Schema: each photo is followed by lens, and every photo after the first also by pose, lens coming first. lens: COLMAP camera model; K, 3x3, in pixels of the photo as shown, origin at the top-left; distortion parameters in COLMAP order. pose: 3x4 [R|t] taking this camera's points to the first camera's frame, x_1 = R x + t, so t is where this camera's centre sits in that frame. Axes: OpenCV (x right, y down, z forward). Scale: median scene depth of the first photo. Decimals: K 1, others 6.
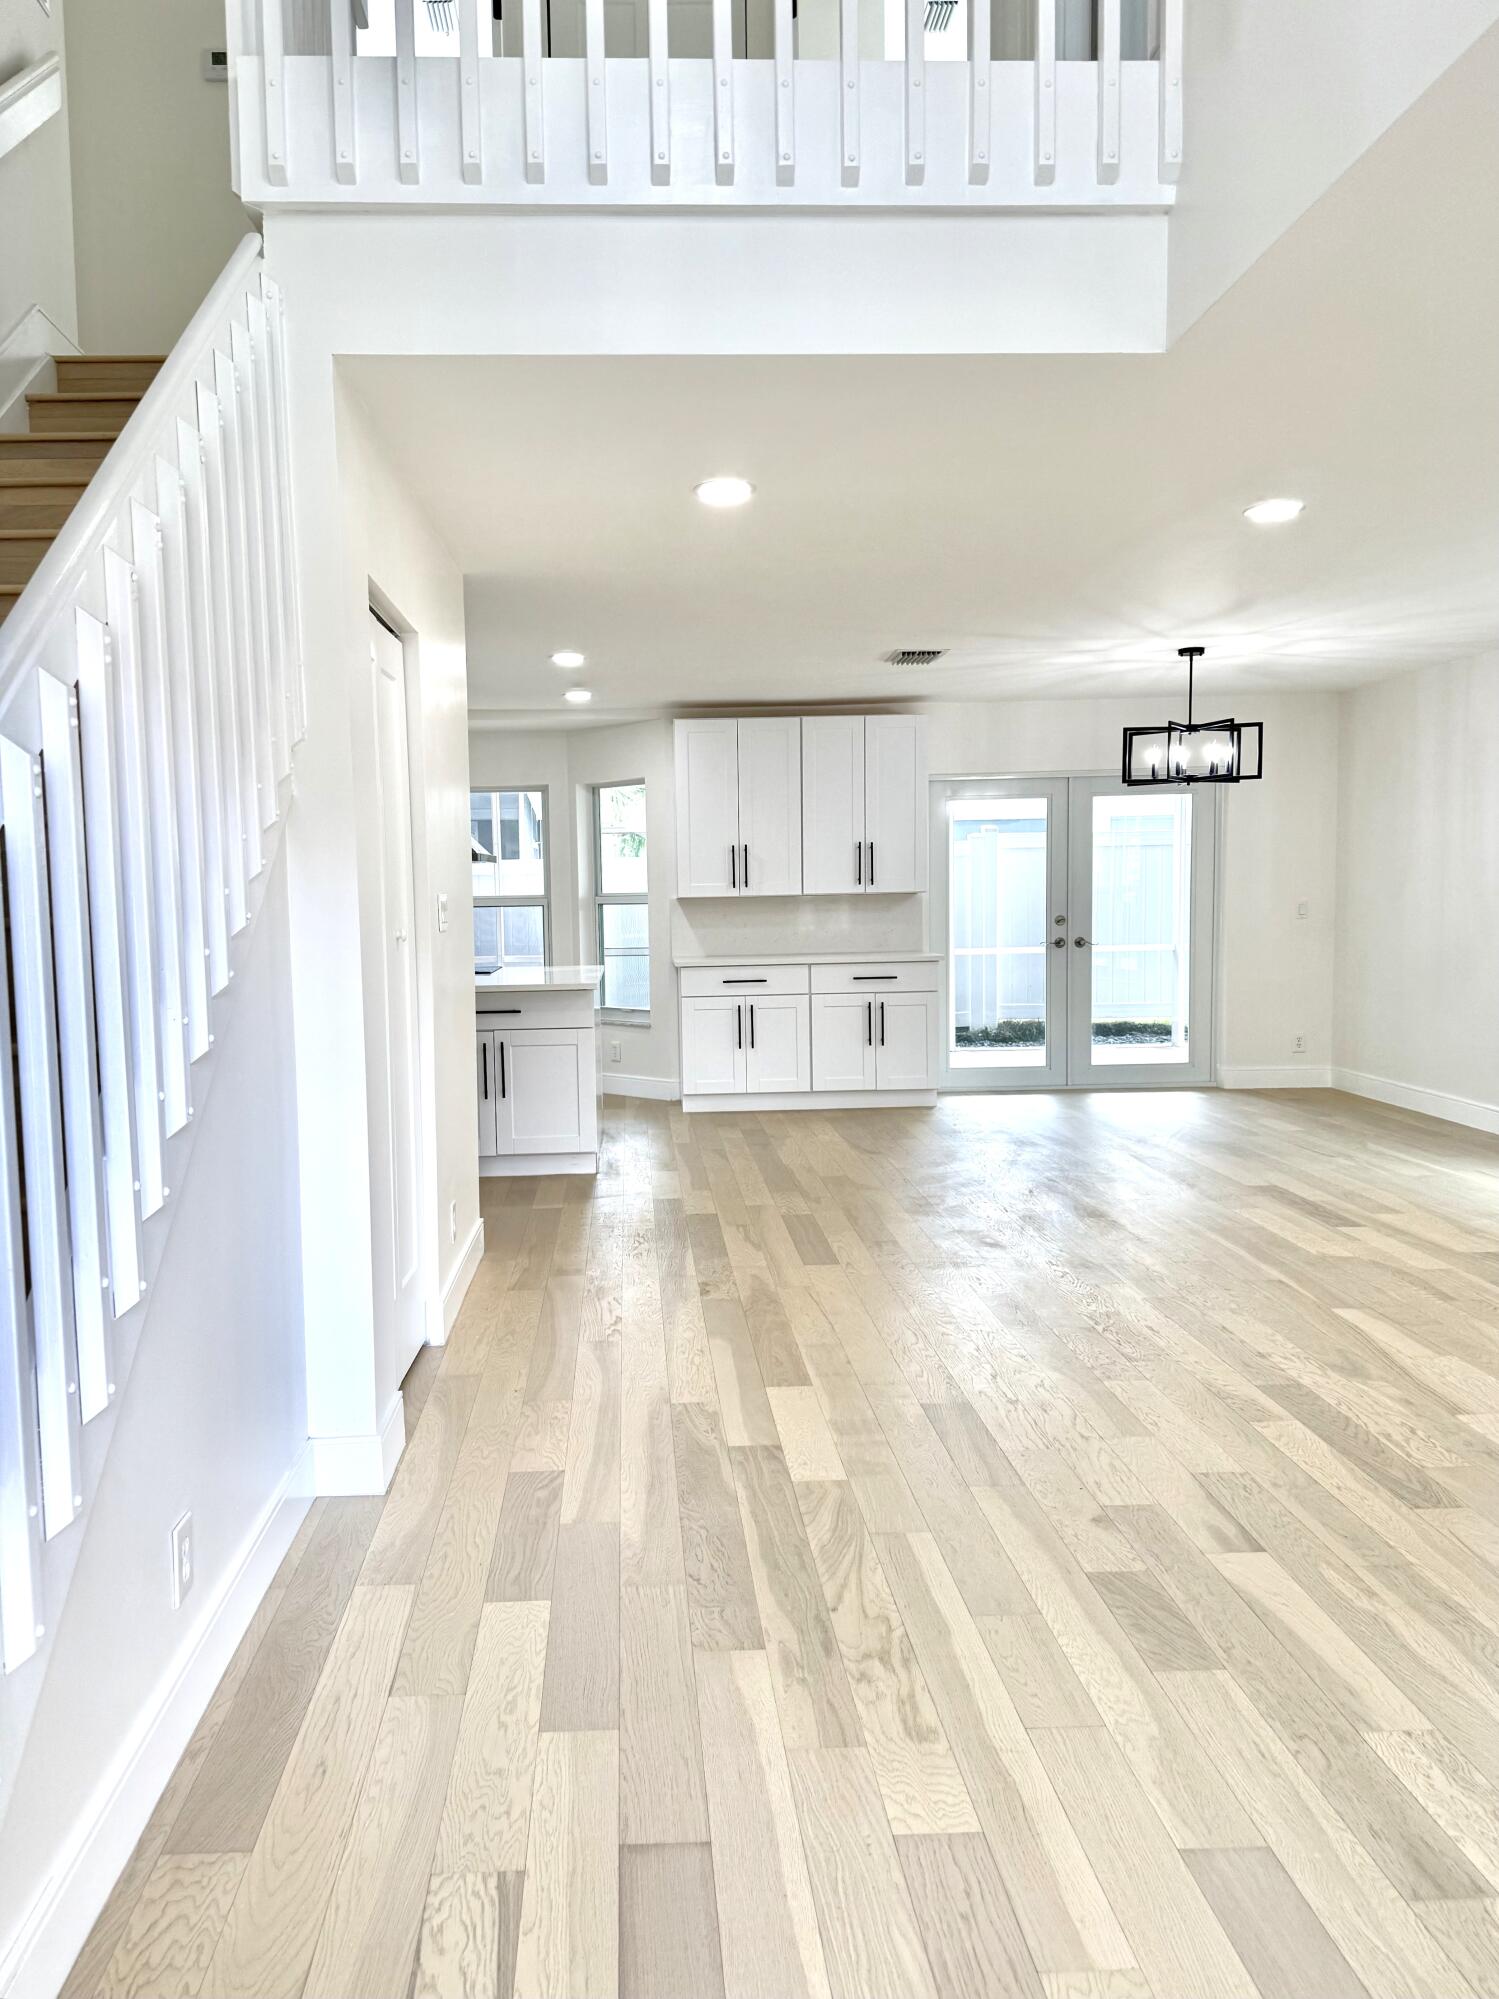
lens RADIAL K [[1401.6, 0, 721.2], [0, 1401.6, 1010.1], [0, 0, 1]] dist [0.107853, -0.140403]
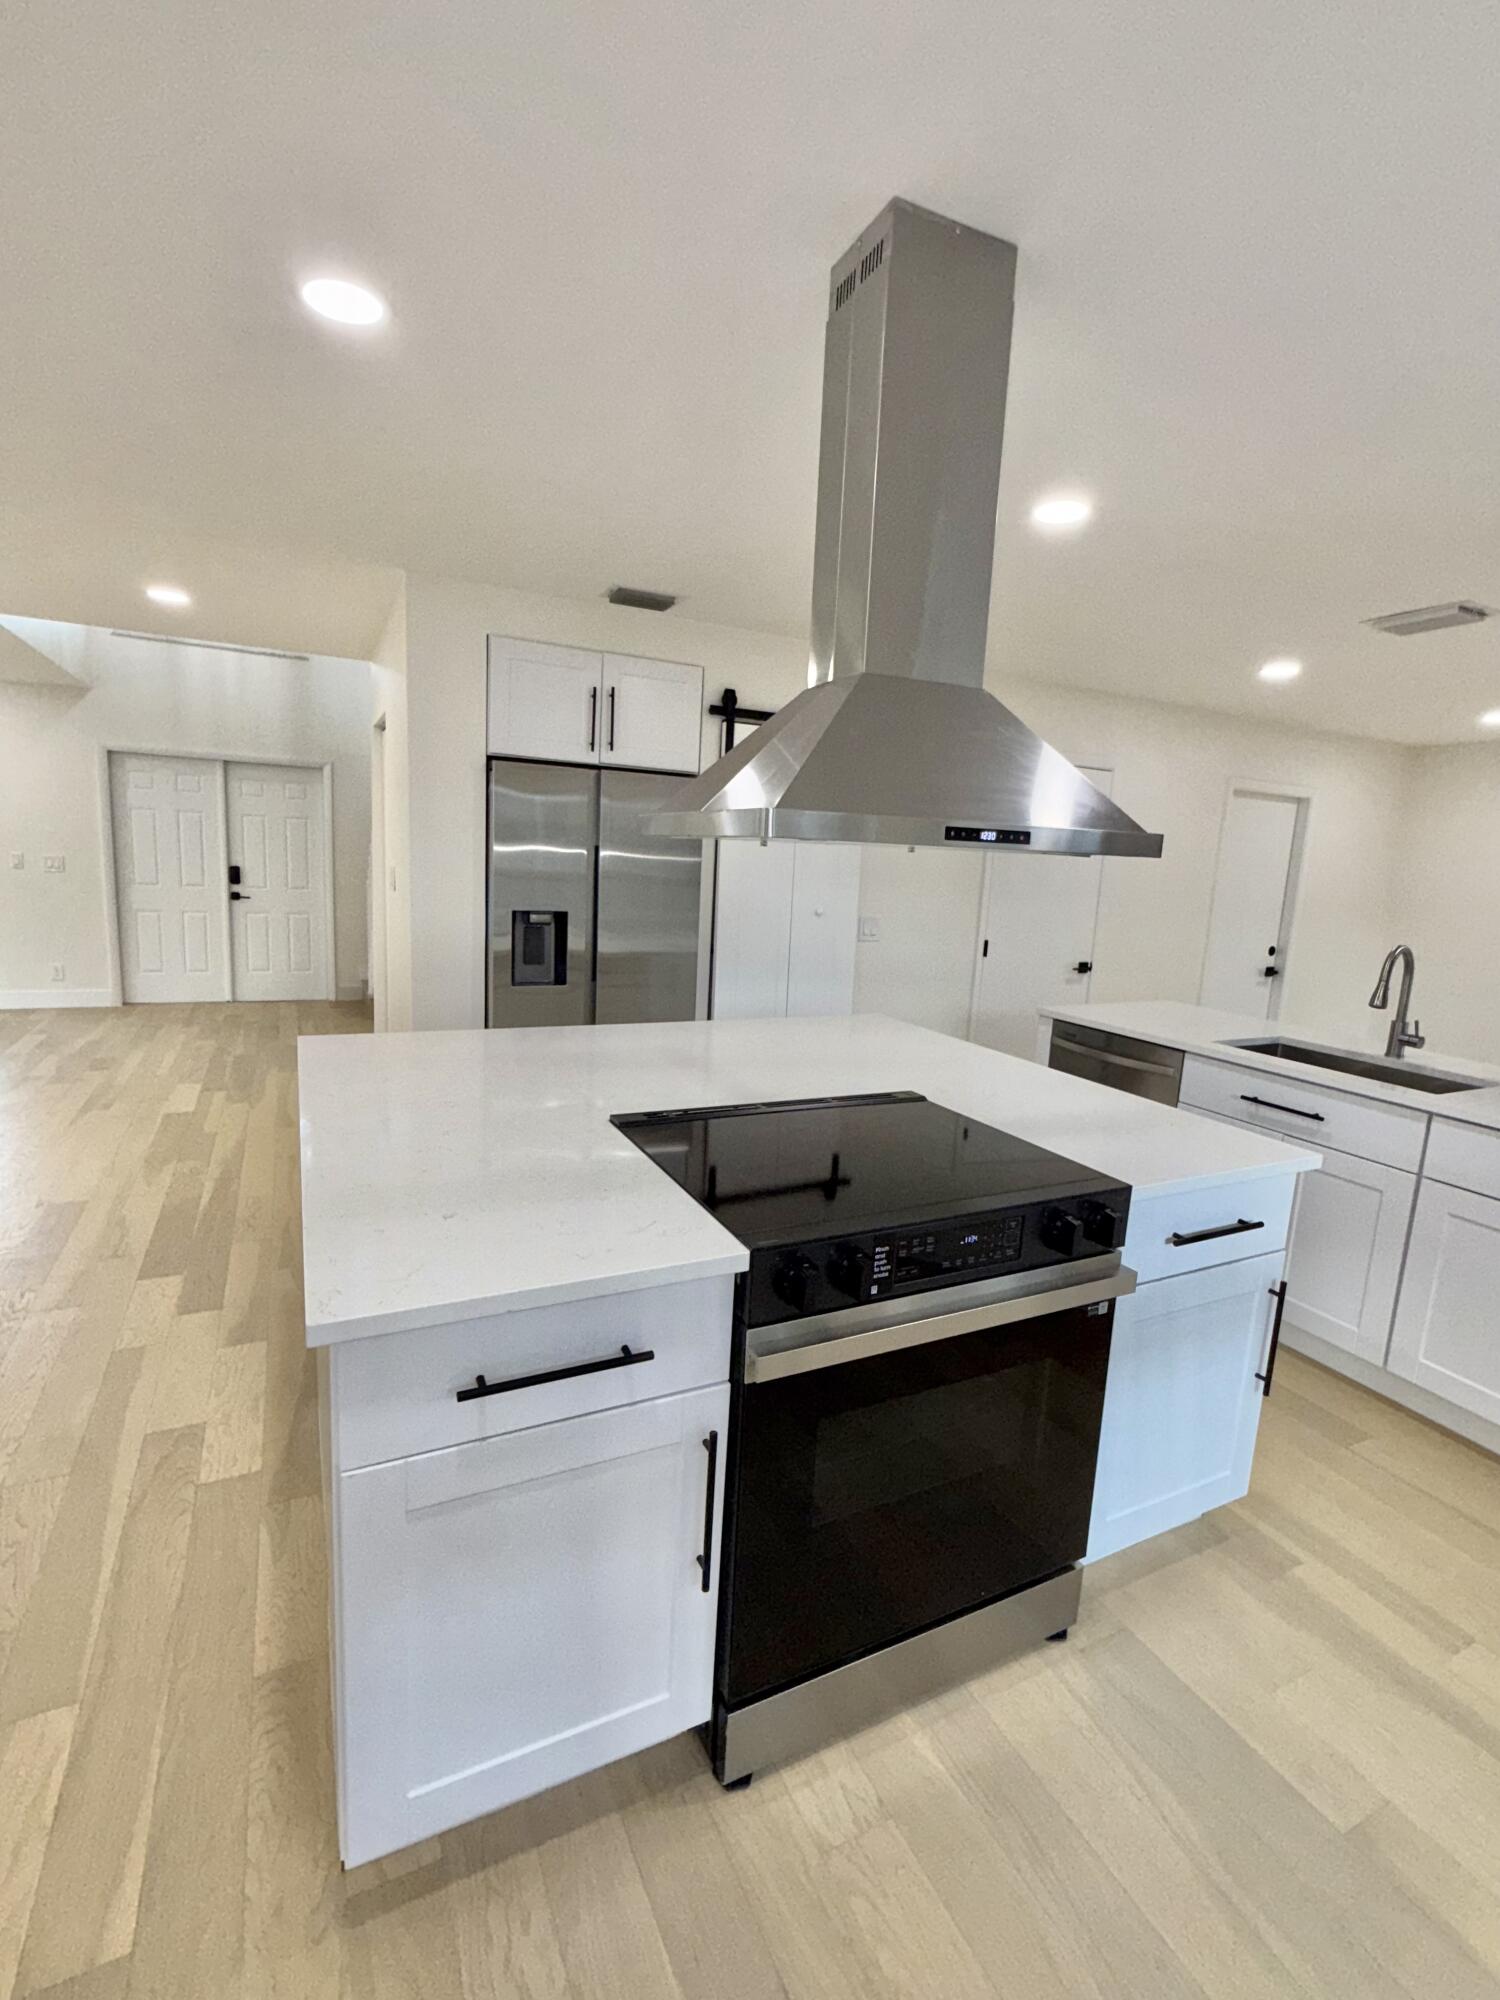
lens RADIAL K [[905.6, 0, 750.0], [0, 905.6, 1000.0], [0, 0, 1]] dist [0.000974, 0.000253]
pose [[-0.921100, 0.036377, -0.387624, -0.089509], [-0.064132, 0.967847, 0.243225, -0.107221], [0.384009, 0.248894, -0.889151, 1.065897]]
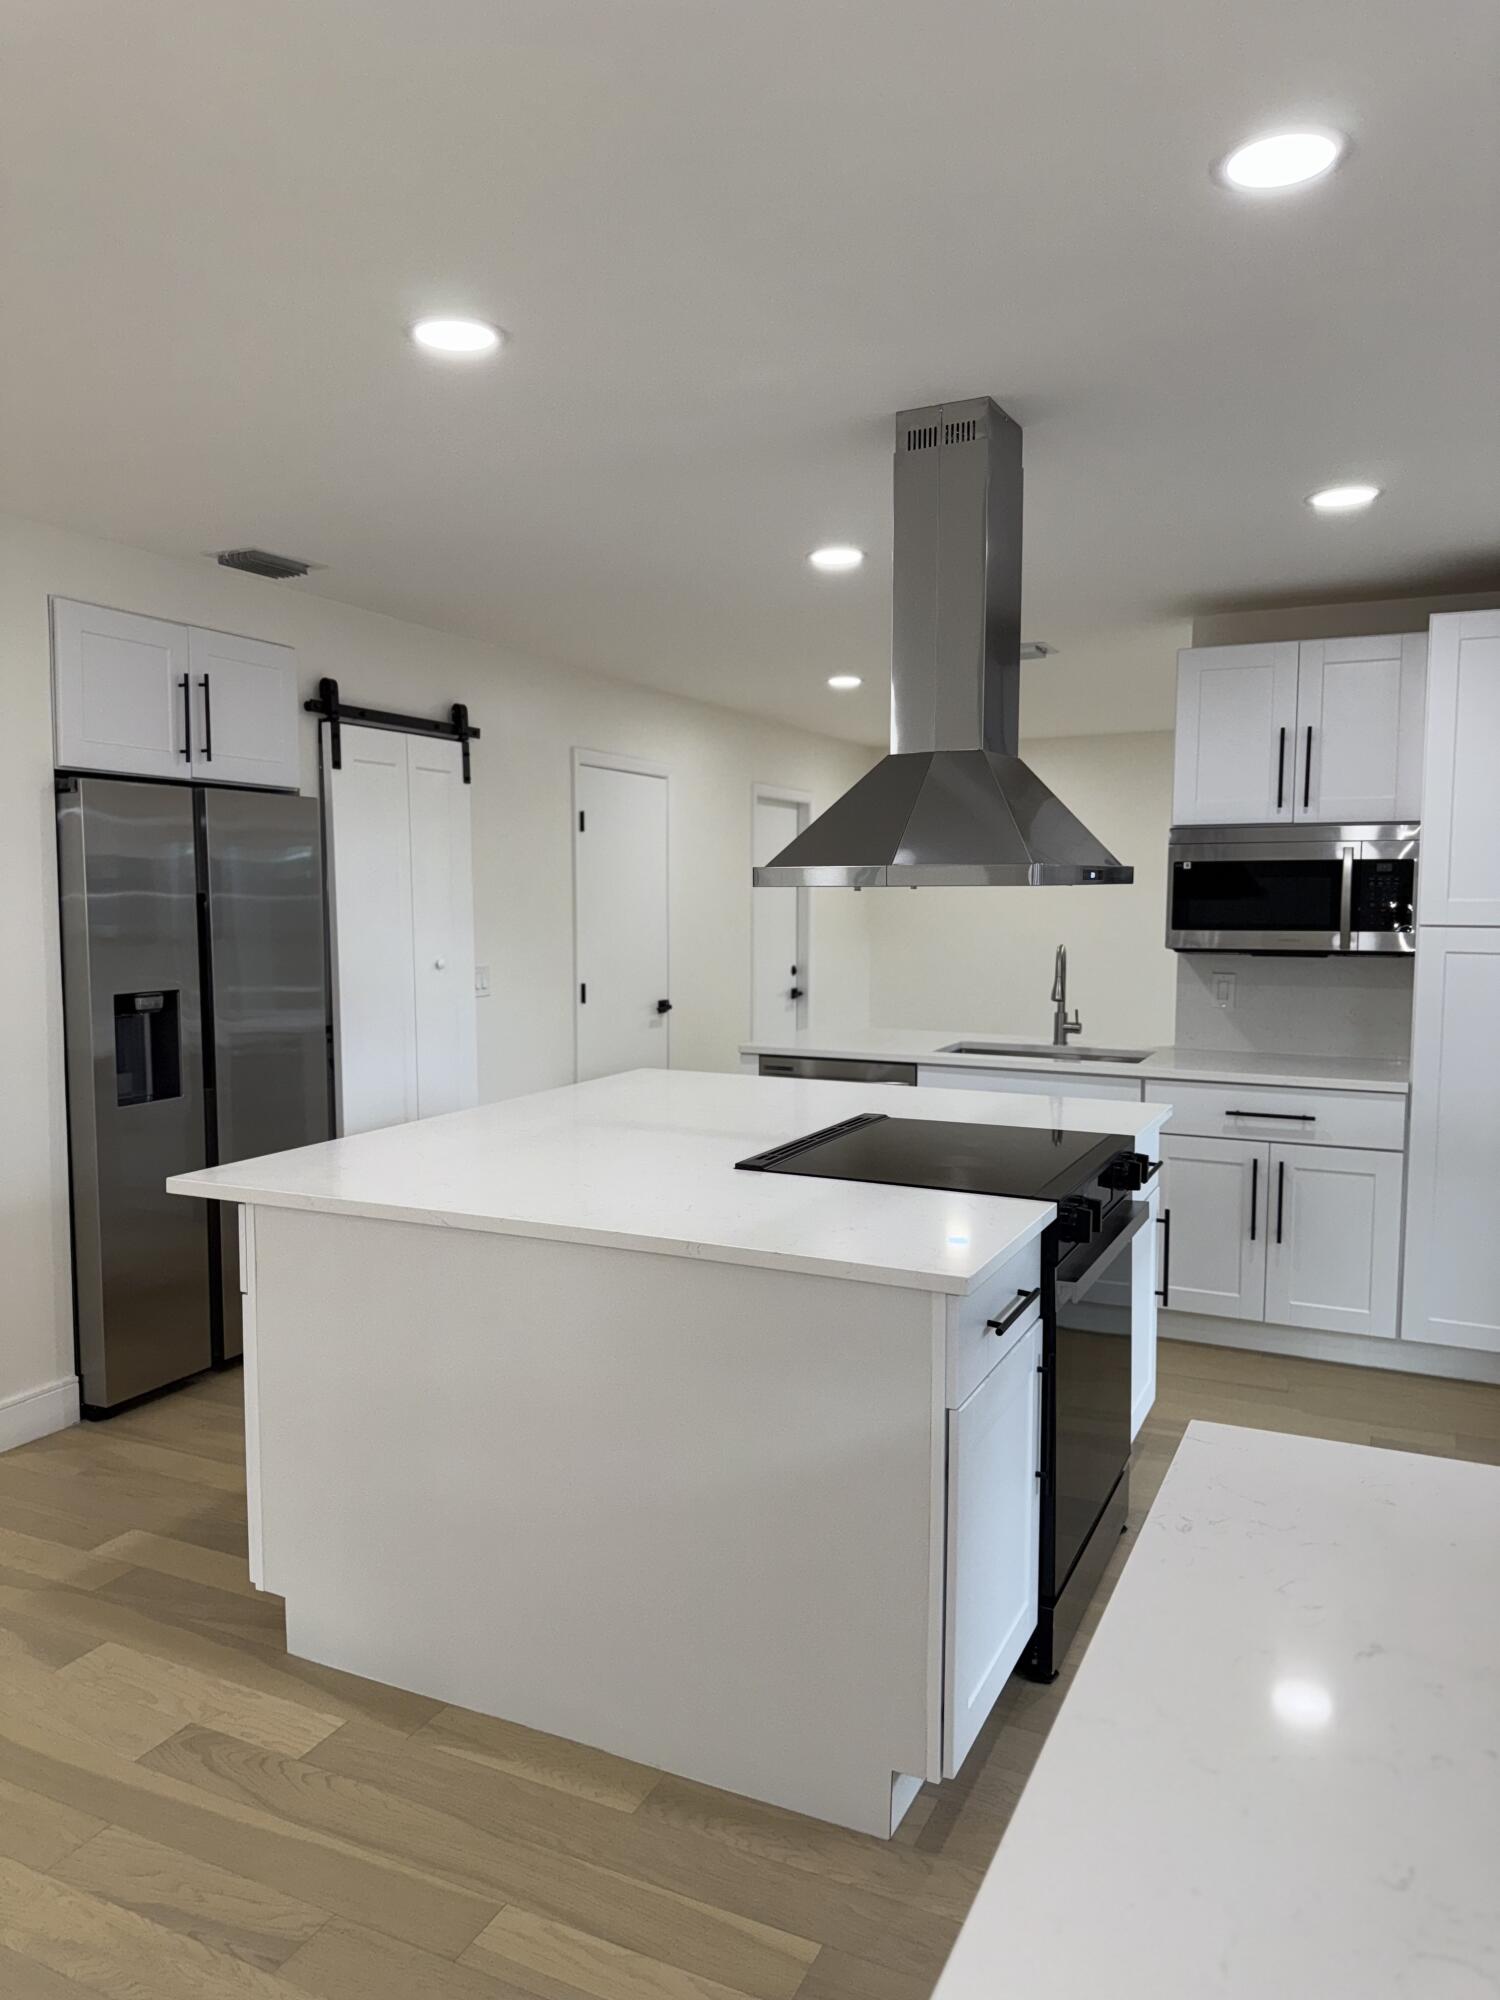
lens RADIAL K [[1402.3, 0, 721.7], [0, 1402.3, 1010.6], [0, 0, 1]] dist [0.107853, -0.140403]
pose [[-0.497629, 0.094500, -0.862227, 0.154879], [-0.062855, 0.987506, 0.144507, -0.110277], [0.865110, 0.126106, -0.485471, 1.020708]]
